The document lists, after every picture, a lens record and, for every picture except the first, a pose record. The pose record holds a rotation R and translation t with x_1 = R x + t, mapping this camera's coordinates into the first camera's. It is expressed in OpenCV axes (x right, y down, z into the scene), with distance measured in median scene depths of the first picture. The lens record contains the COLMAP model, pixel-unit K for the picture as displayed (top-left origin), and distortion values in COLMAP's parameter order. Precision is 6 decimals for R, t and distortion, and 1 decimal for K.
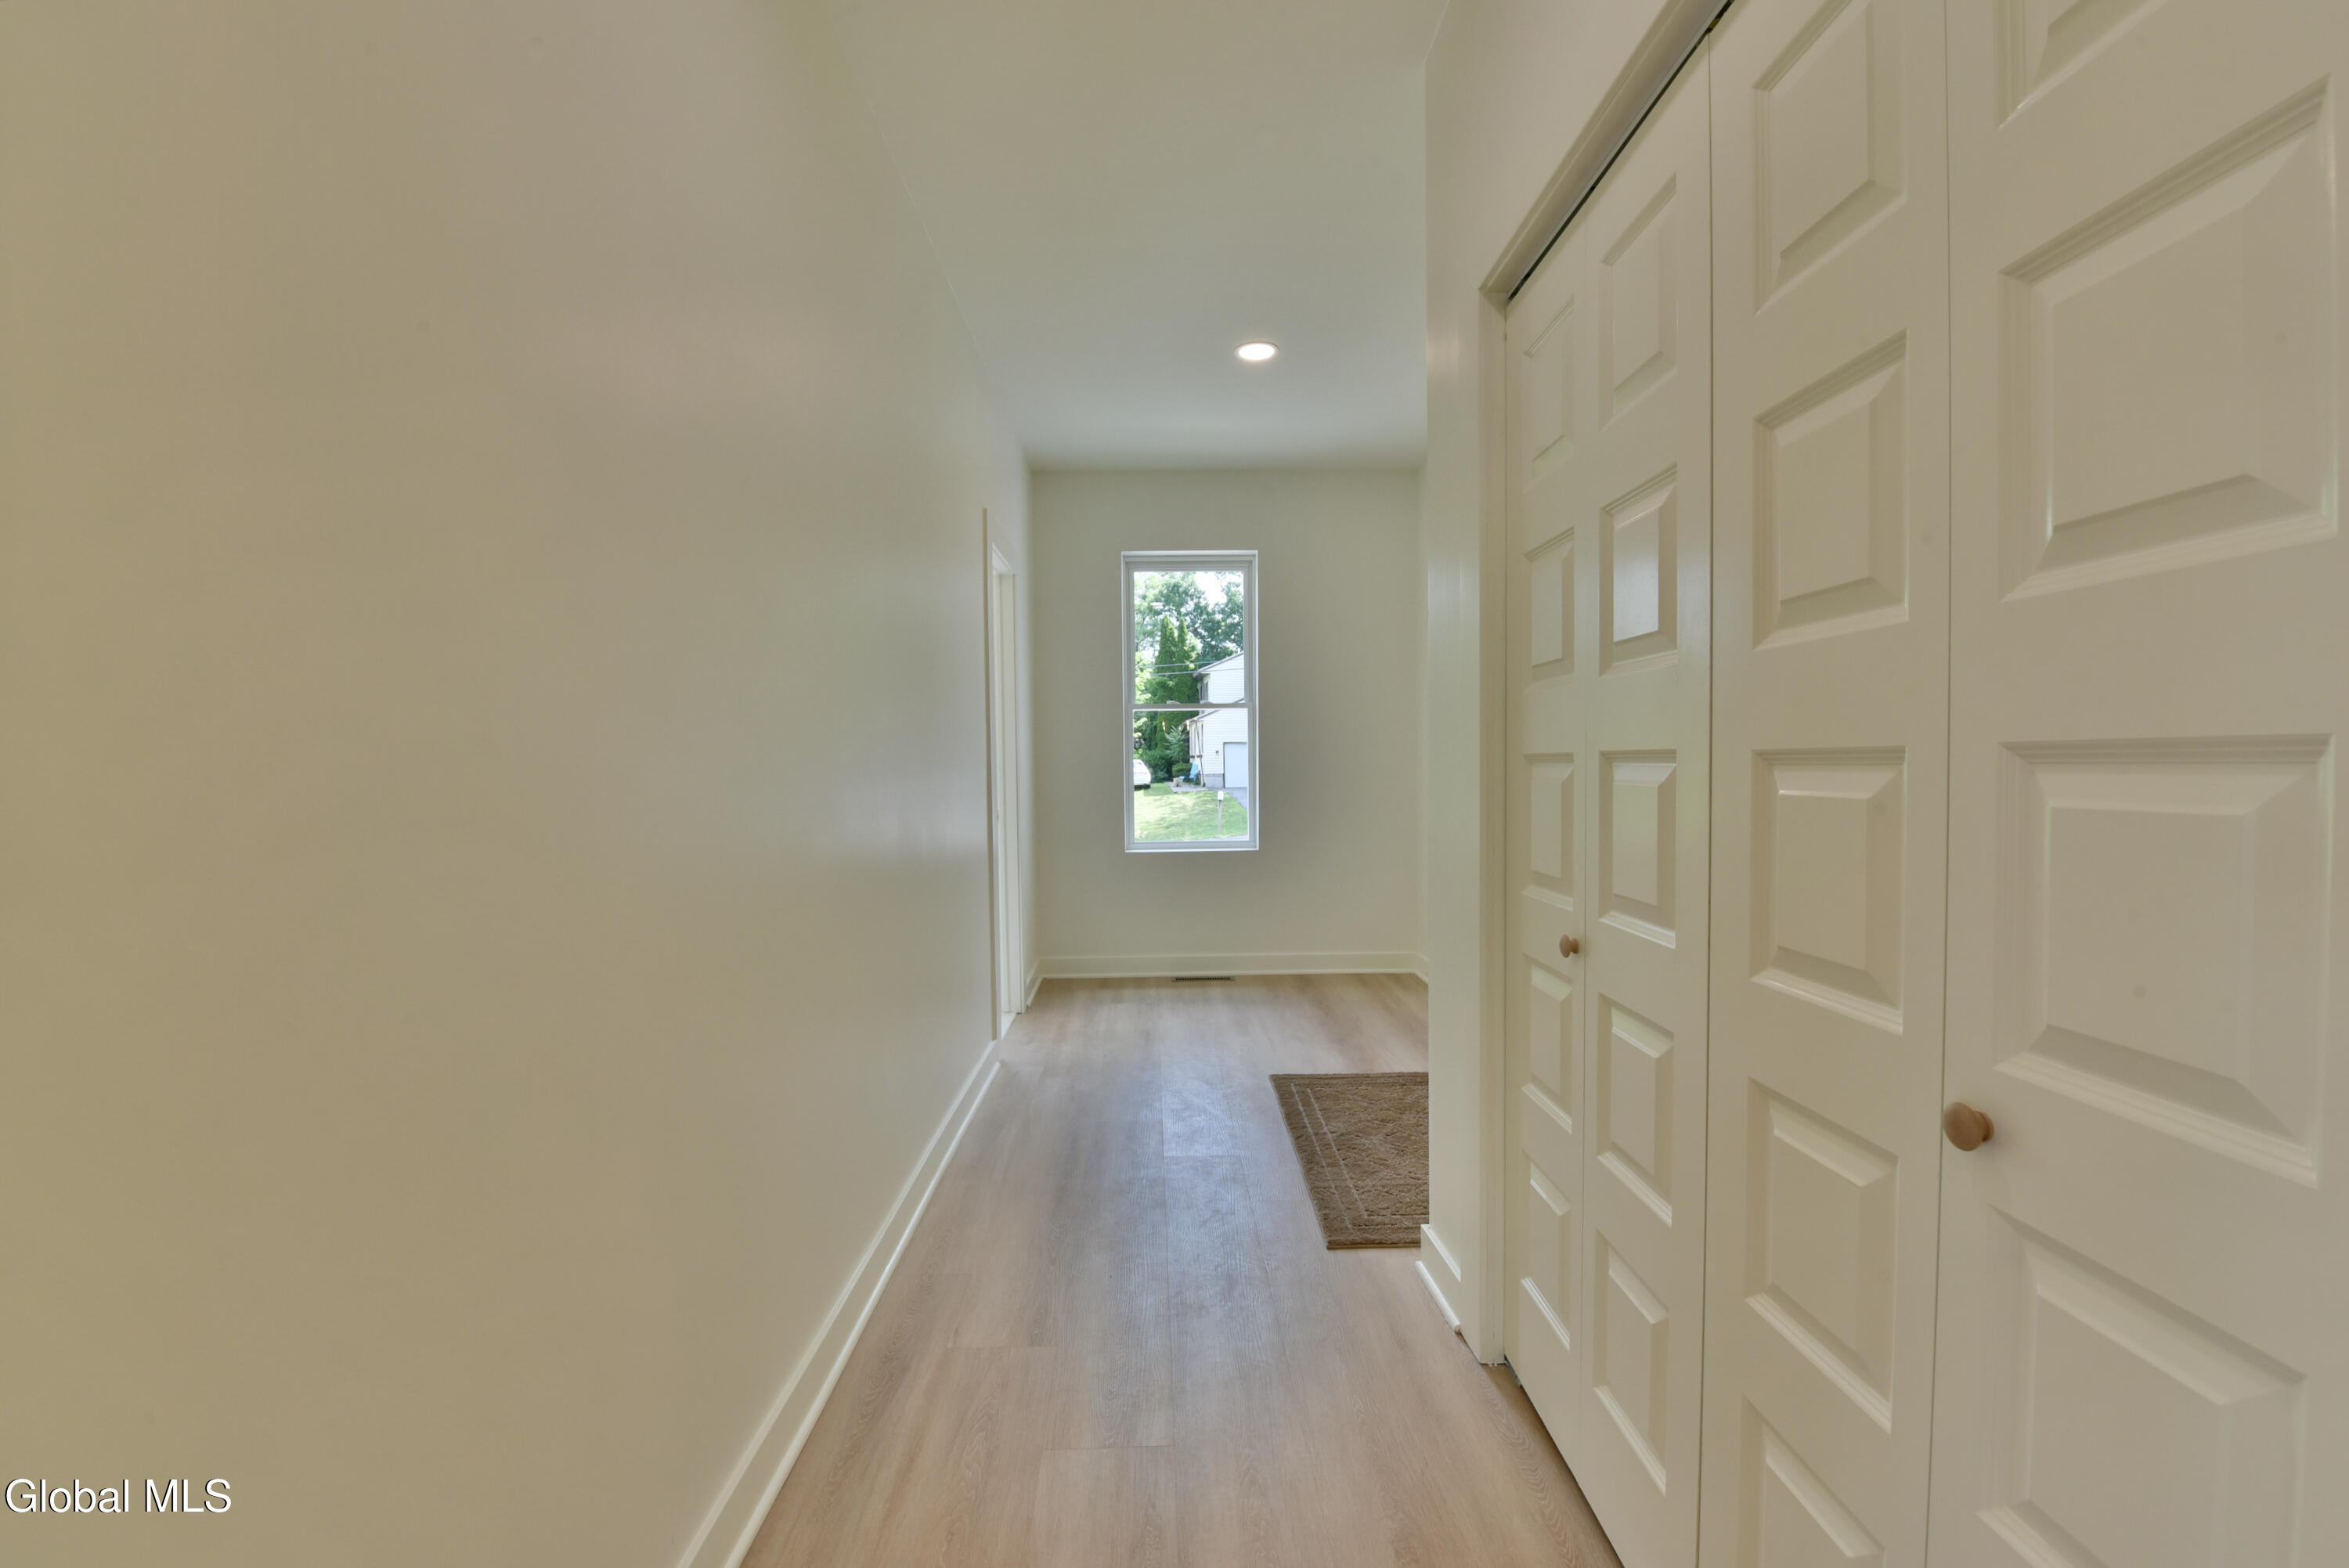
lens RADIAL K [[940.1, 0, 1174.5], [0, 940.1, 784.0], [0, 0, 1]] dist [-0.021081, 0.000105]
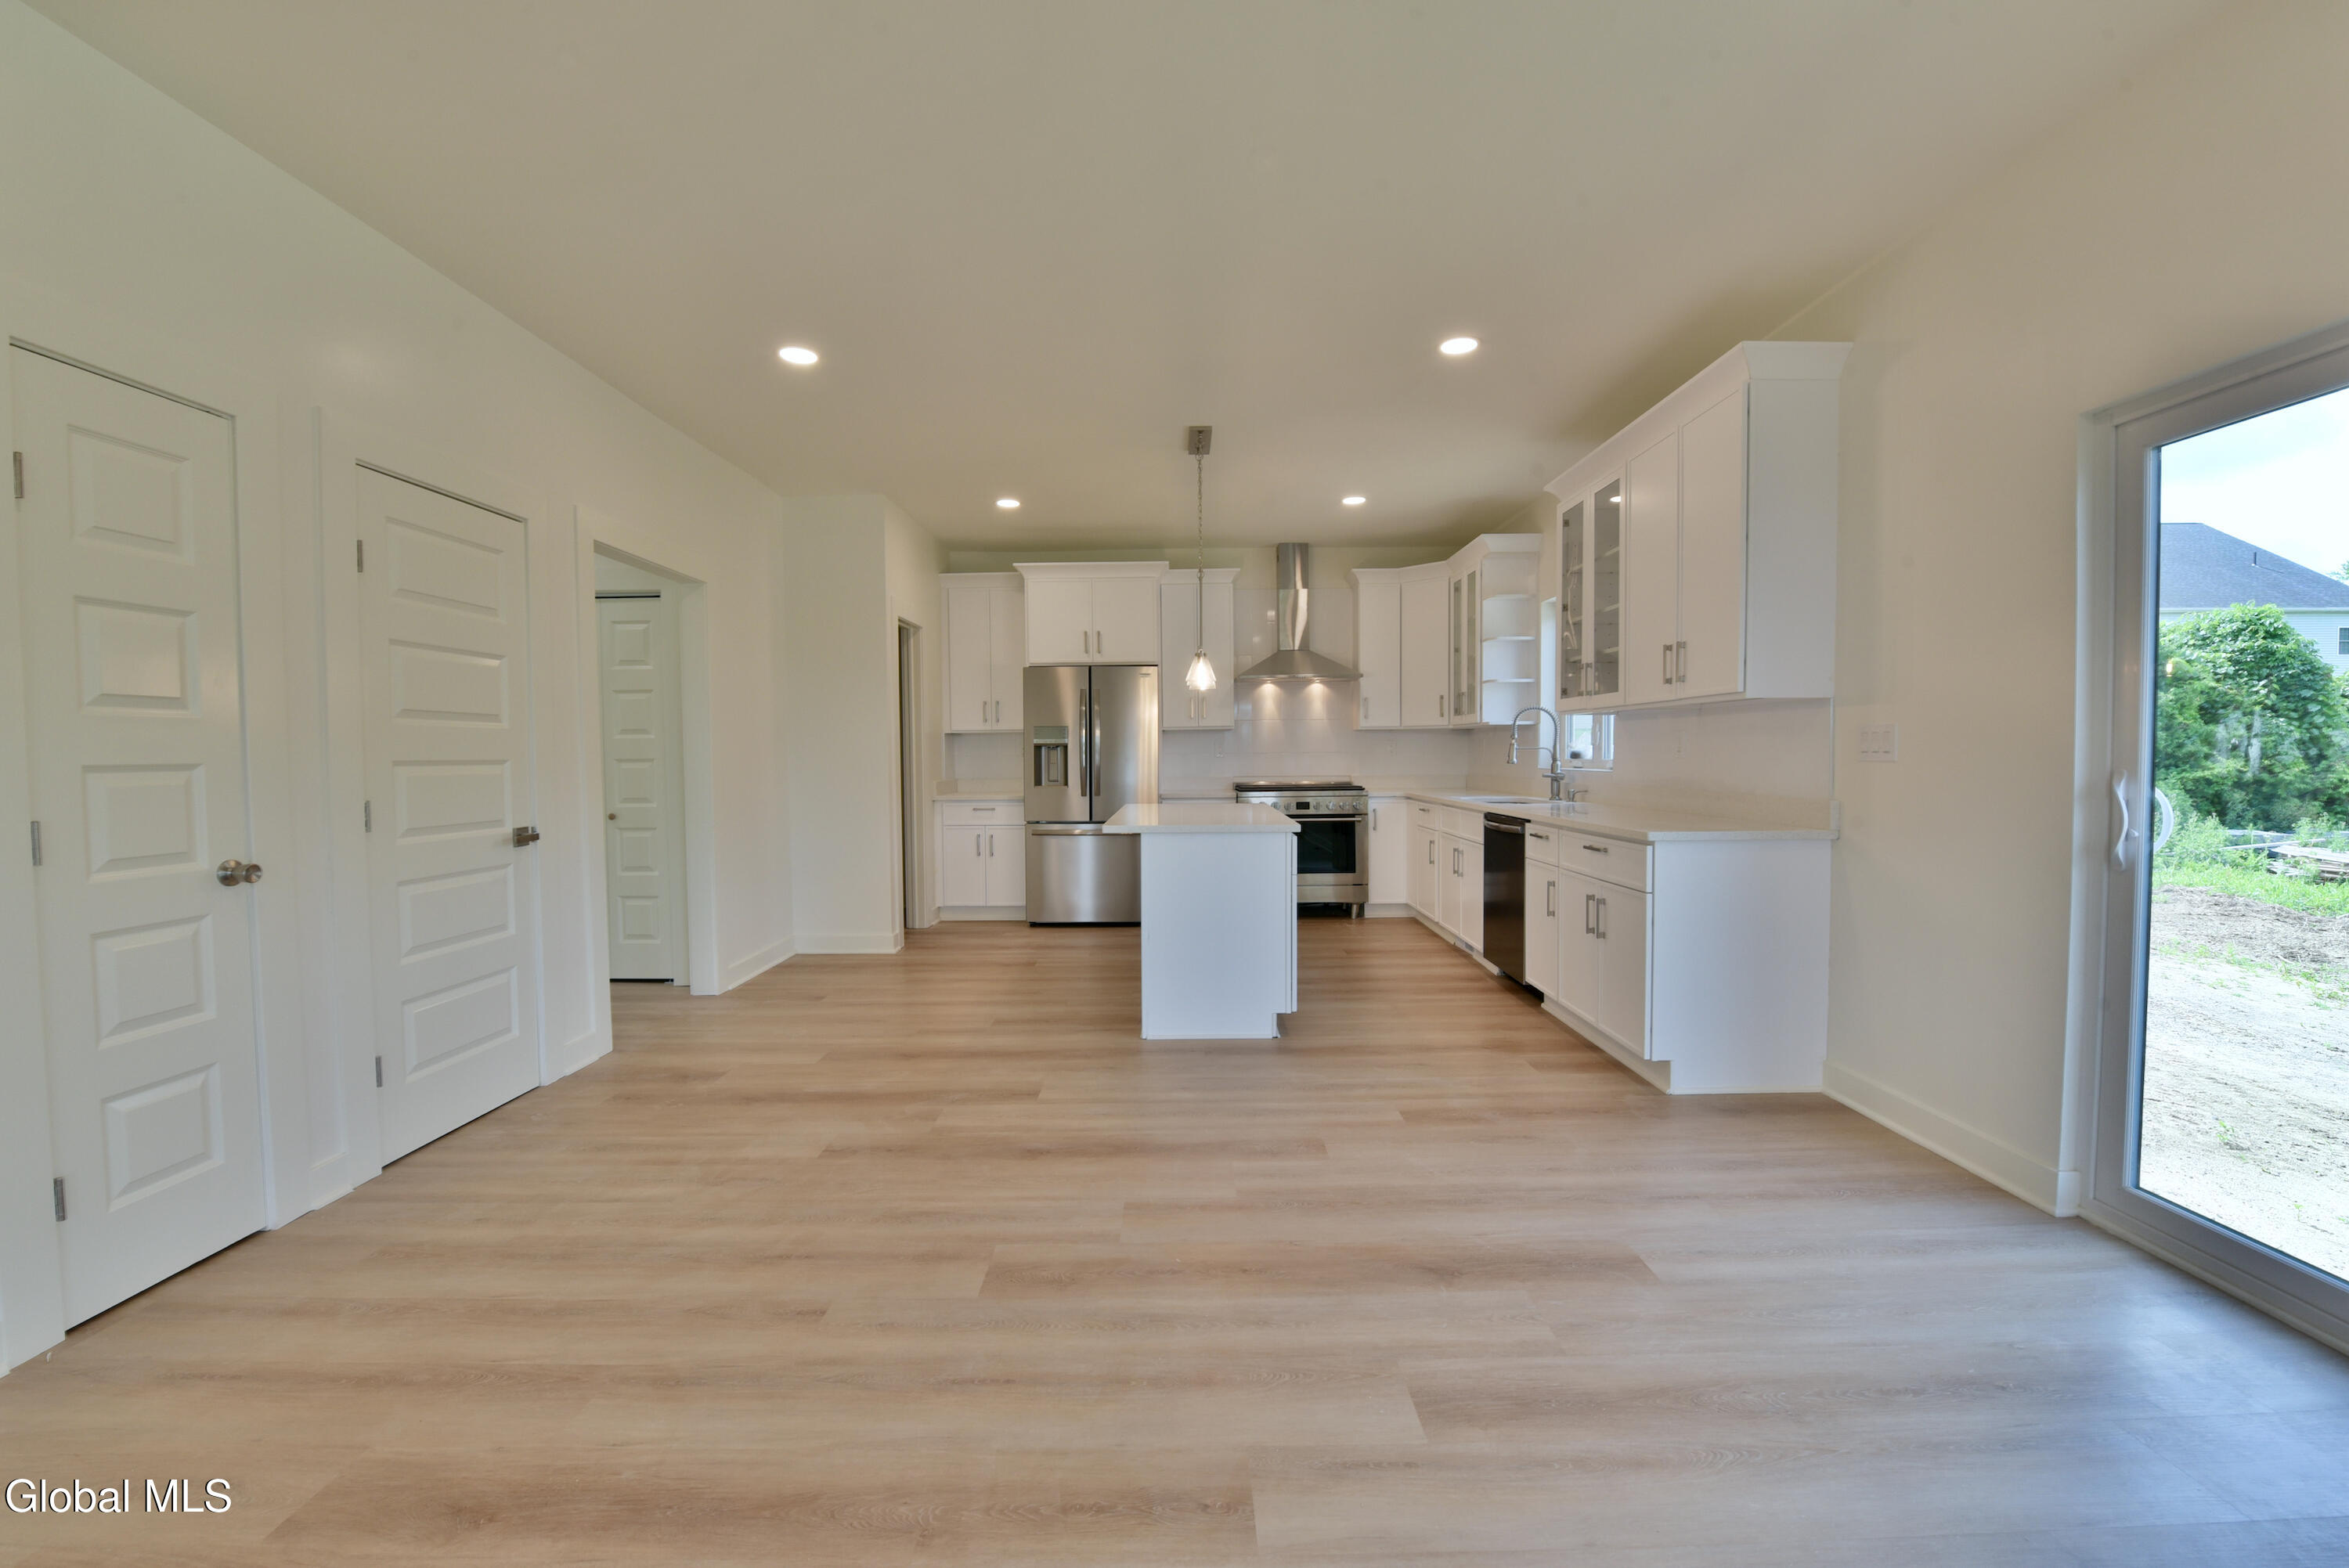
lens RADIAL K [[940.1, 0, 1174.5], [0, 940.1, 784.0], [0, 0, 1]] dist [-0.021081, 0.000105]
pose [[0.014237, -0.027246, 0.999527, -2.751237], [0.028156, 0.999243, 0.026837, 0.033368], [-0.999502, 0.027760, 0.014993, -1.498693]]
